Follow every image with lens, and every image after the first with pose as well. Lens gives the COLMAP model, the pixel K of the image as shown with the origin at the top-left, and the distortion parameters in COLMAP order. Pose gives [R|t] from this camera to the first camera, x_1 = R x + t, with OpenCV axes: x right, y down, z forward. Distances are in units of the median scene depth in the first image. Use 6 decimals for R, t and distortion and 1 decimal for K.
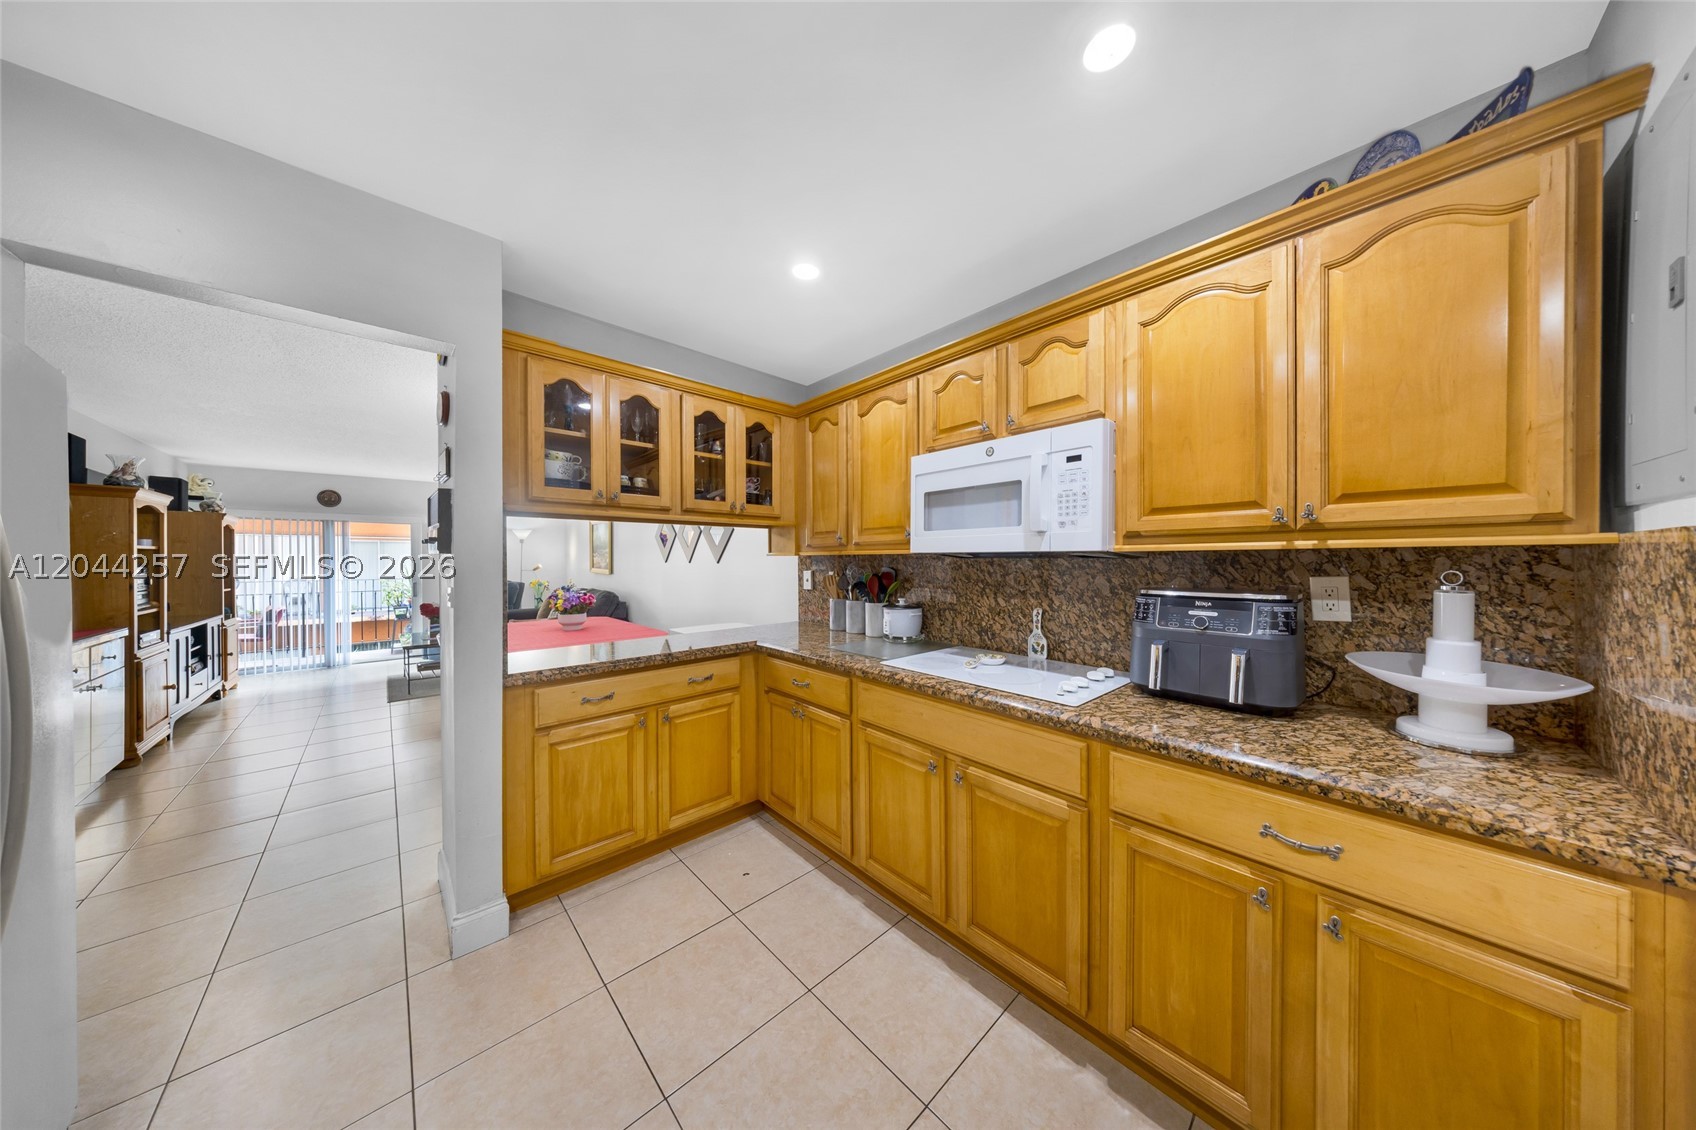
lens RADIAL K [[491.8, 0, 843.4], [0, 491.8, 560.0], [0, 0, 1]] dist [-0.001045, -0.000023]
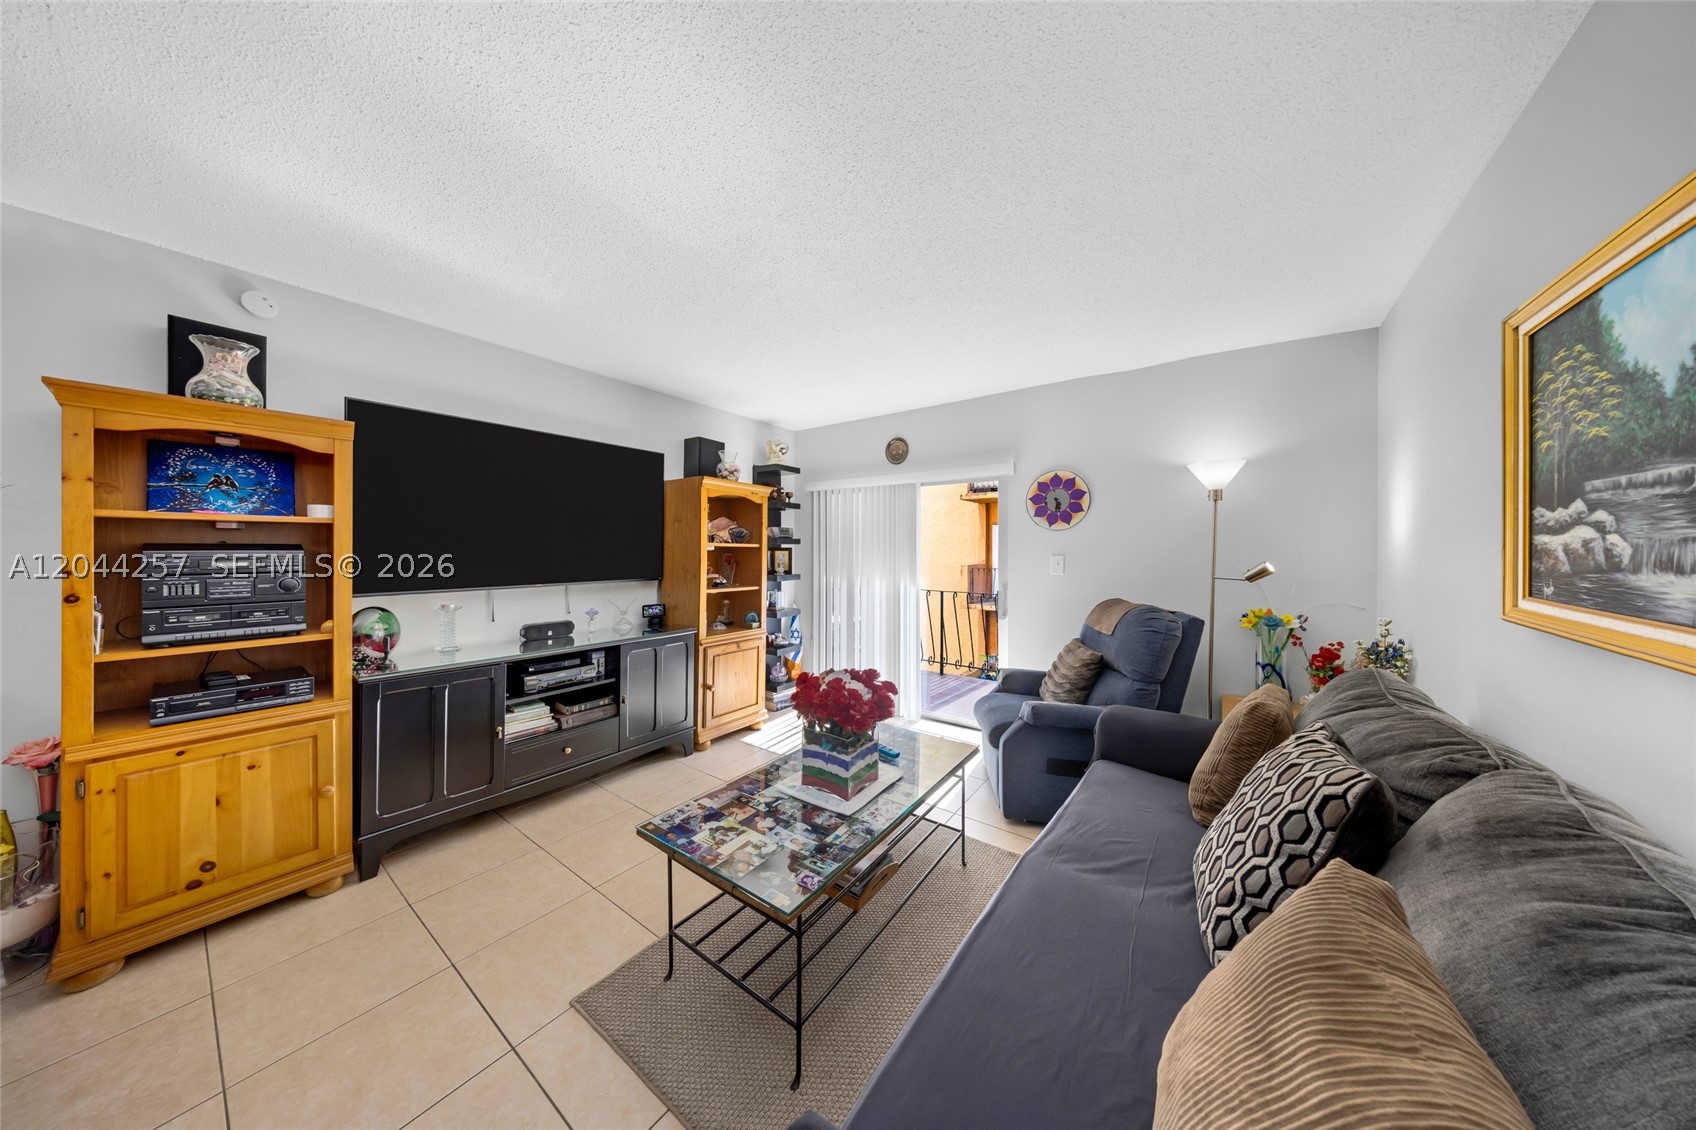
lens RADIAL K [[501.2, 0, 846.3], [0, 501.2, 548.7], [0, 0, 1]] dist [-0.000413, 0.000022]
pose [[0.195124, 0.002264, -0.980776, -1.061091], [-0.006631, 0.999978, 0.000989, 0.003321], [0.980756, 0.006310, 0.195134, 2.023978]]
